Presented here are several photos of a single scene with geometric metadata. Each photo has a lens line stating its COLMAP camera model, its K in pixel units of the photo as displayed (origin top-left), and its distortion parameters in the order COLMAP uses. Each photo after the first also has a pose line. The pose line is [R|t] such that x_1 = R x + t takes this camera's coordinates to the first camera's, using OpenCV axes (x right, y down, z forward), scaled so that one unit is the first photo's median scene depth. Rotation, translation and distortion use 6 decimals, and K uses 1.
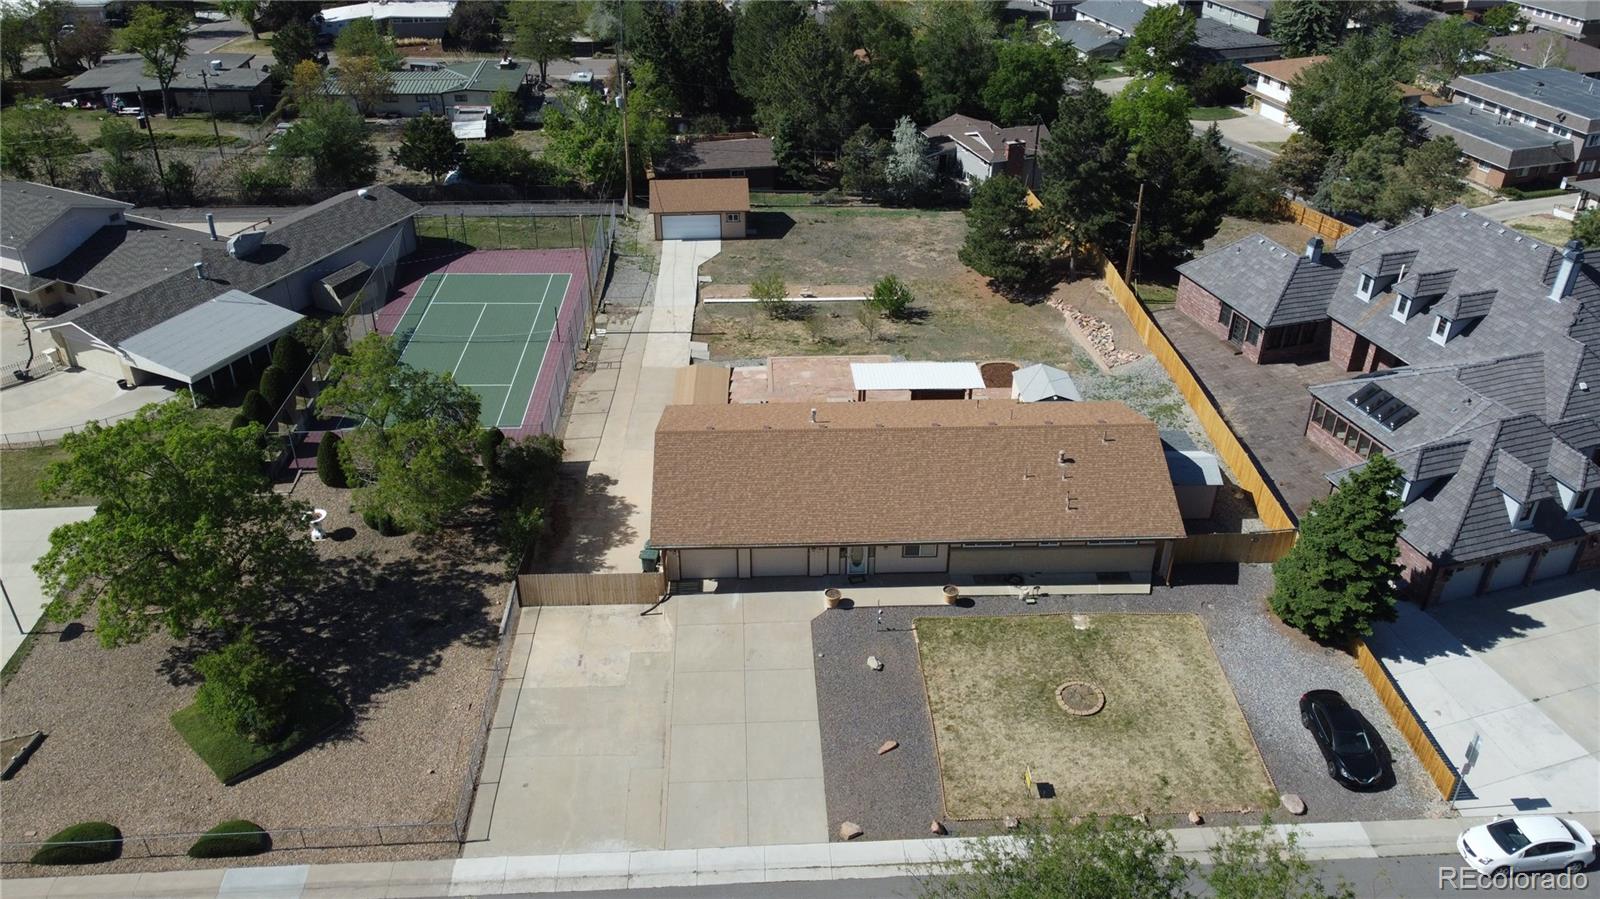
lens RADIAL K [[1209.7, 0, 798.7], [0, 1209.7, 444.9], [0, 0, 1]] dist [-0.001402, -0.000881]
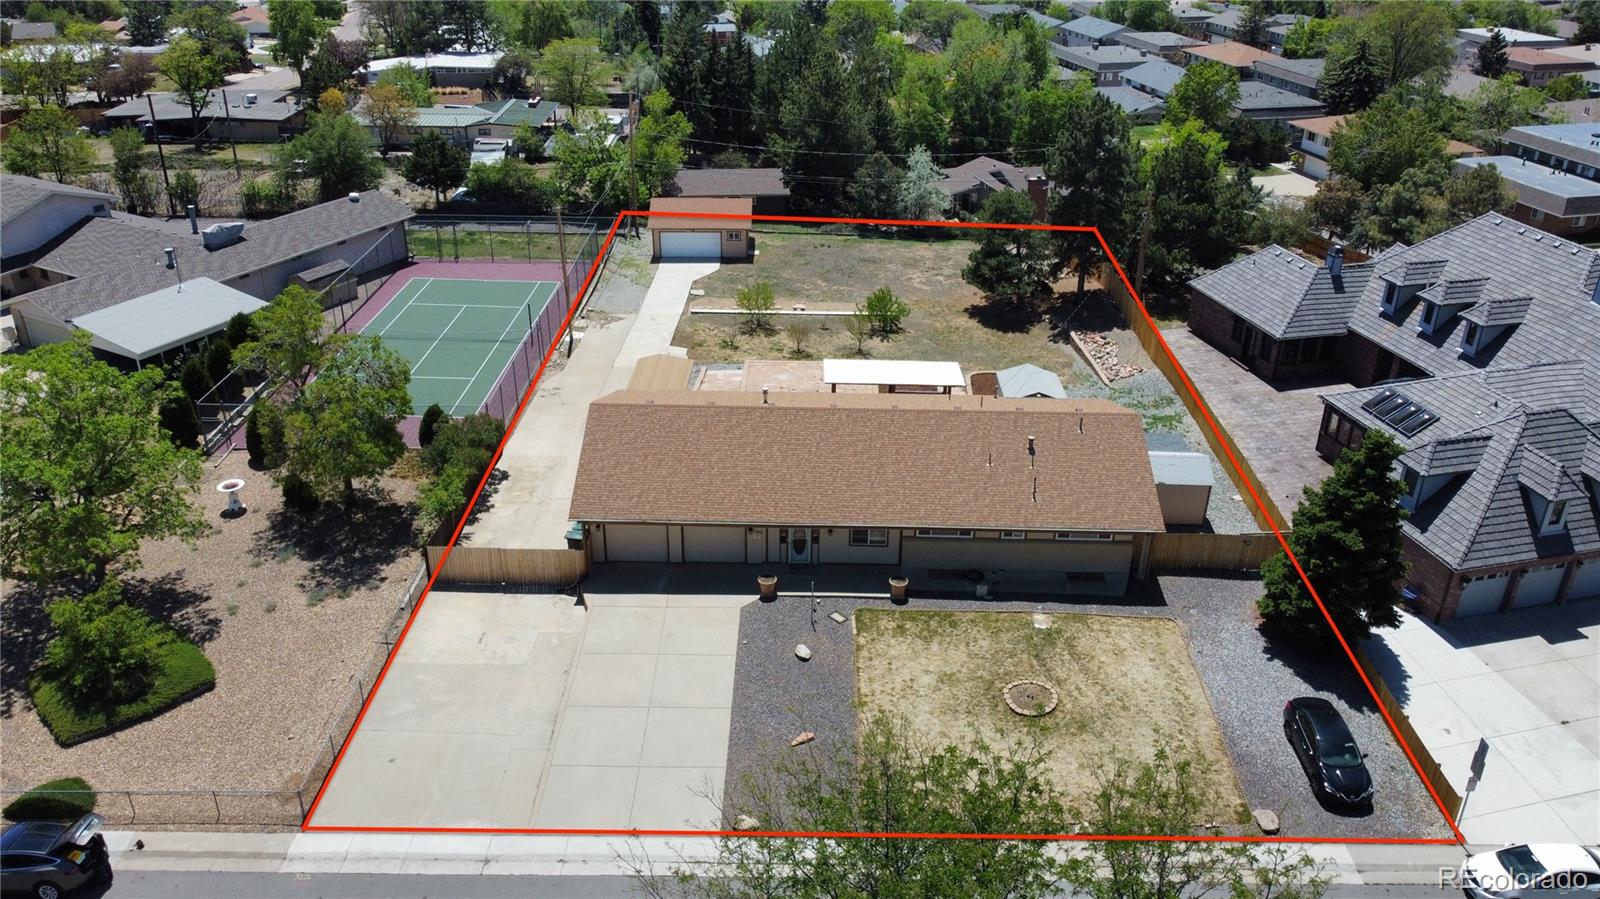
lens RADIAL K [[1210.6, 0, 798.2], [0, 1210.6, 447.3], [0, 0, 1]] dist [-0.001303, -0.004704]
pose [[0.998180, 0.033005, -0.050469, 0.062862], [-0.036689, 0.996591, -0.073898, 0.060943], [0.047858, 0.075616, 0.995988, 0.062586]]
